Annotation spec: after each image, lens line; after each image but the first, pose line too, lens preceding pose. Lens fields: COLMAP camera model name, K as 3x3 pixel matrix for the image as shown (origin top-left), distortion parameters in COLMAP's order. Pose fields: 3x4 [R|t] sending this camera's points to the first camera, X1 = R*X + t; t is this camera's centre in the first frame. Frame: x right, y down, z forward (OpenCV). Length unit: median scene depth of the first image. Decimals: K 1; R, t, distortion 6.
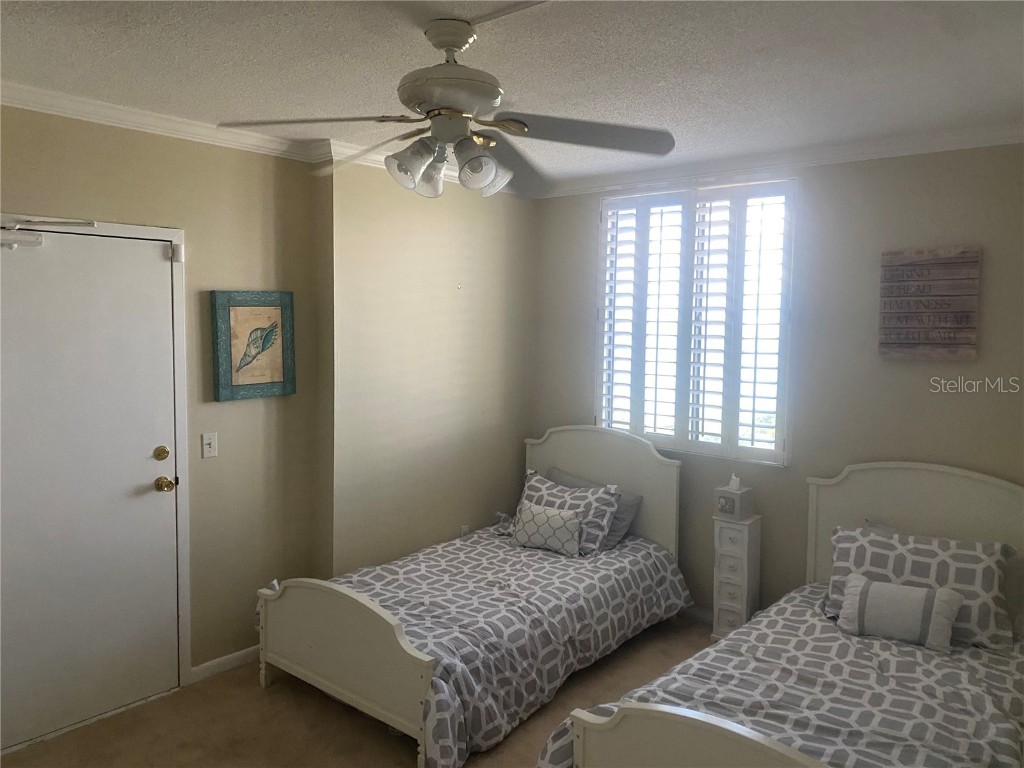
lens RADIAL K [[790.3, 0, 502.3], [0, 790.3, 354.0], [0, 0, 1]] dist [0.063349, -0.061478]
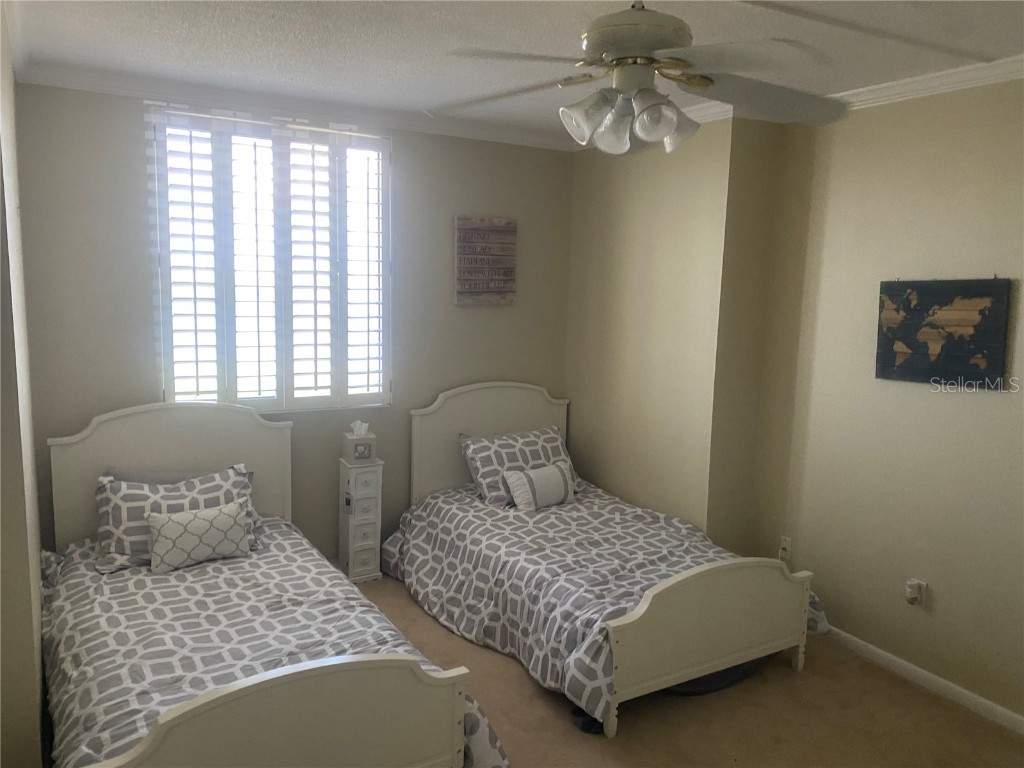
lens RADIAL K [[790.3, 0, 510.4], [0, 790.3, 380.1], [0, 0, 1]] dist [0.063349, -0.061478]
pose [[0.306882, -0.127227, 0.943206, -0.671936], [0.021734, 0.991703, 0.126698, -0.031548], [-0.951499, -0.018382, 0.307101, 0.542177]]
